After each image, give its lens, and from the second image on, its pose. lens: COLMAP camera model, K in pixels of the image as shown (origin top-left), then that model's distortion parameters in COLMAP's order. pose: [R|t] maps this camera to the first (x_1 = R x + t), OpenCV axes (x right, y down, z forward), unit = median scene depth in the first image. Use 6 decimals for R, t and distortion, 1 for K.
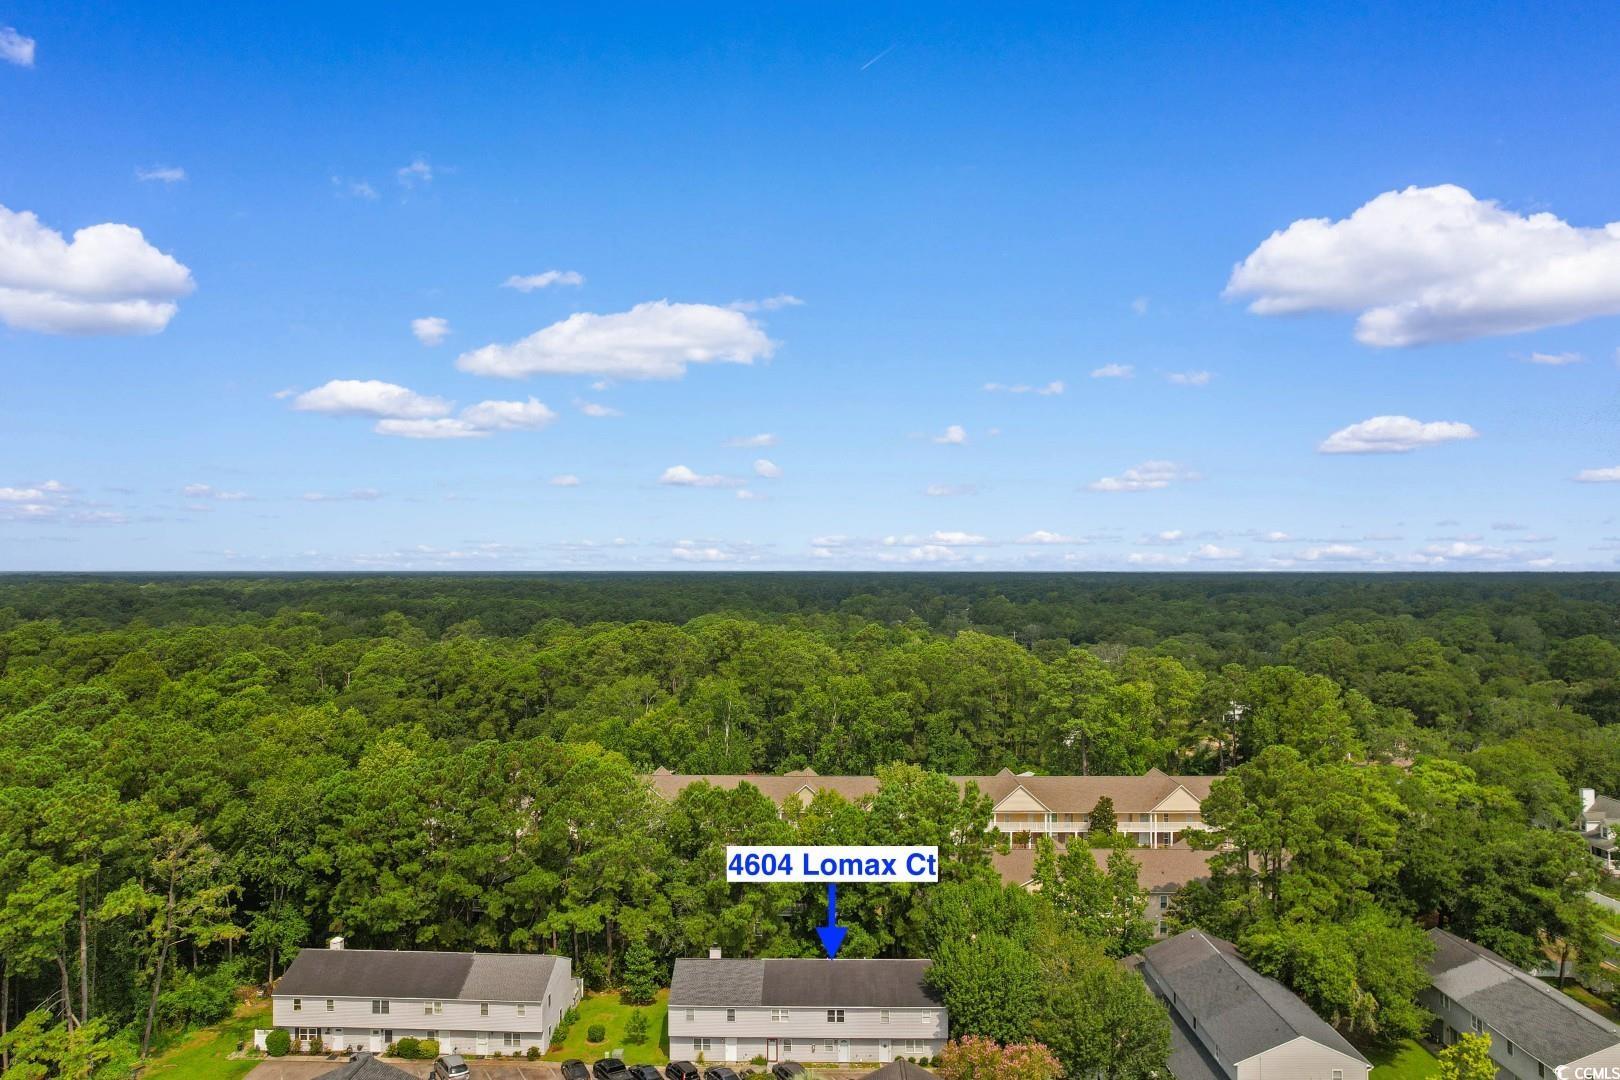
lens RADIAL K [[1035.0, 0, 797.6], [0, 1035.0, 547.7], [0, 0, 1]] dist [-0.000772, 0.001296]
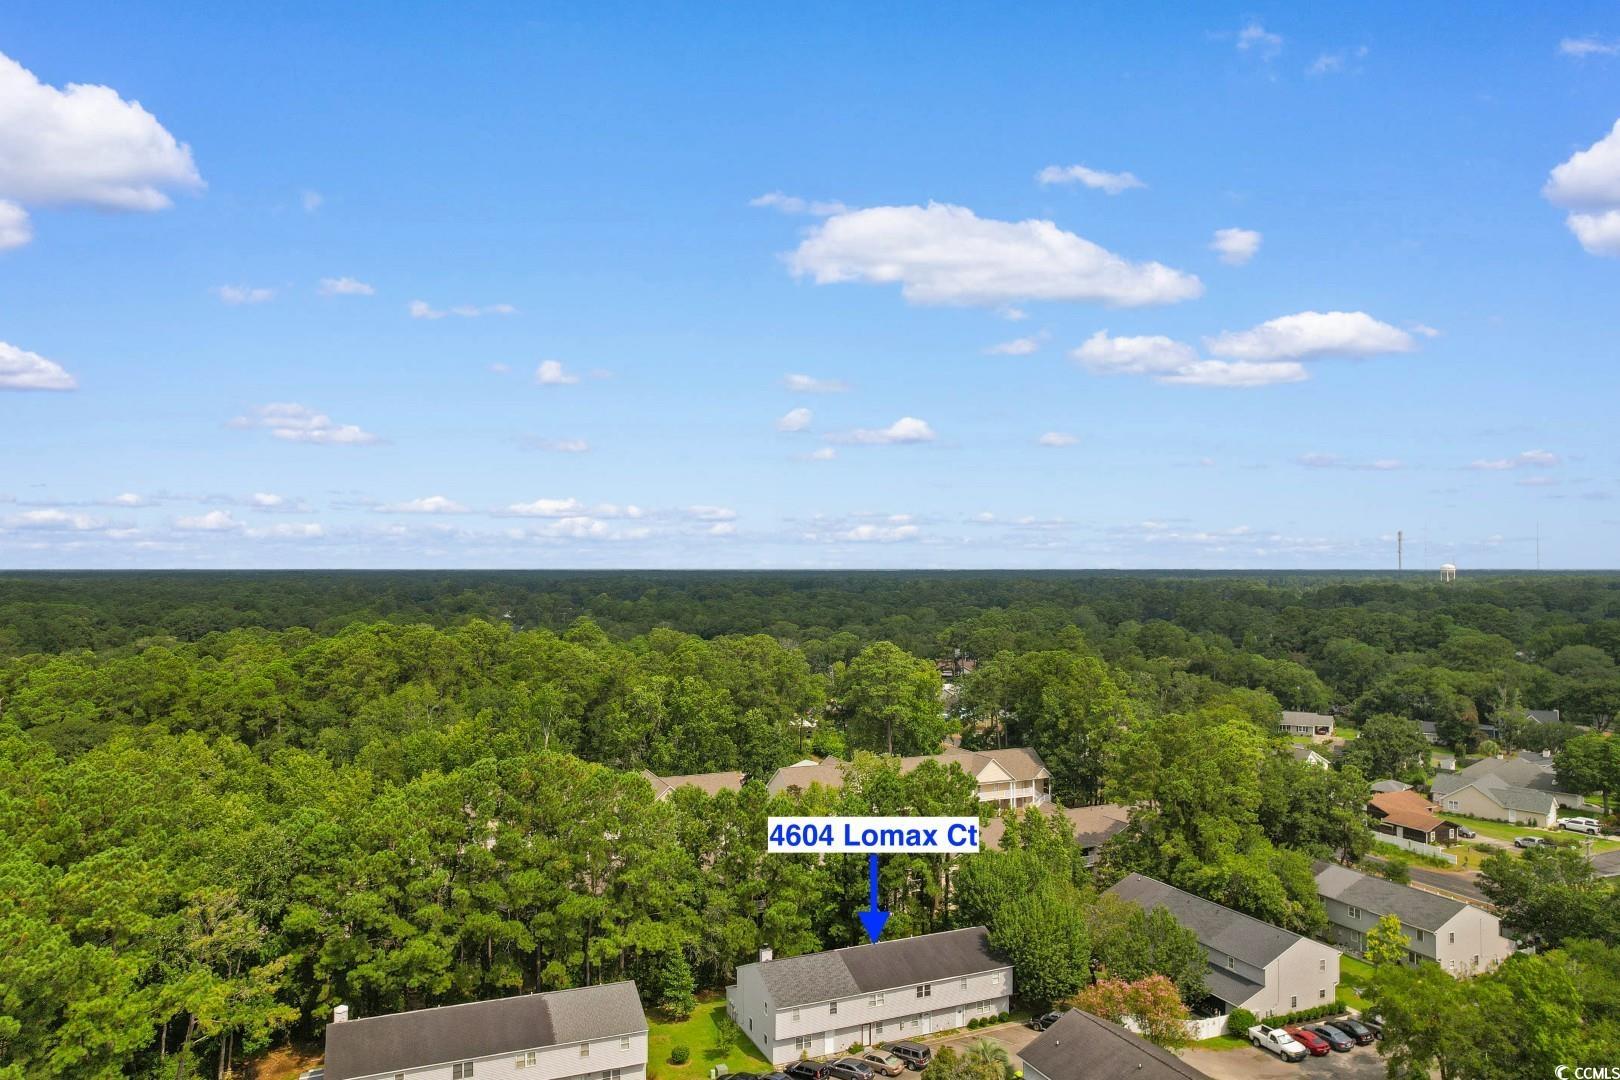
lens RADIAL K [[1035.0, 0, 809.9], [0, 1035.0, 543.3], [0, 0, 1]] dist [-0.000772, 0.001296]
pose [[0.905967, 0.013238, 0.423142, -0.511434], [-0.012375, 0.999912, -0.004788, 0.001978], [-0.423168, -0.000899, 0.906051, 0.091139]]
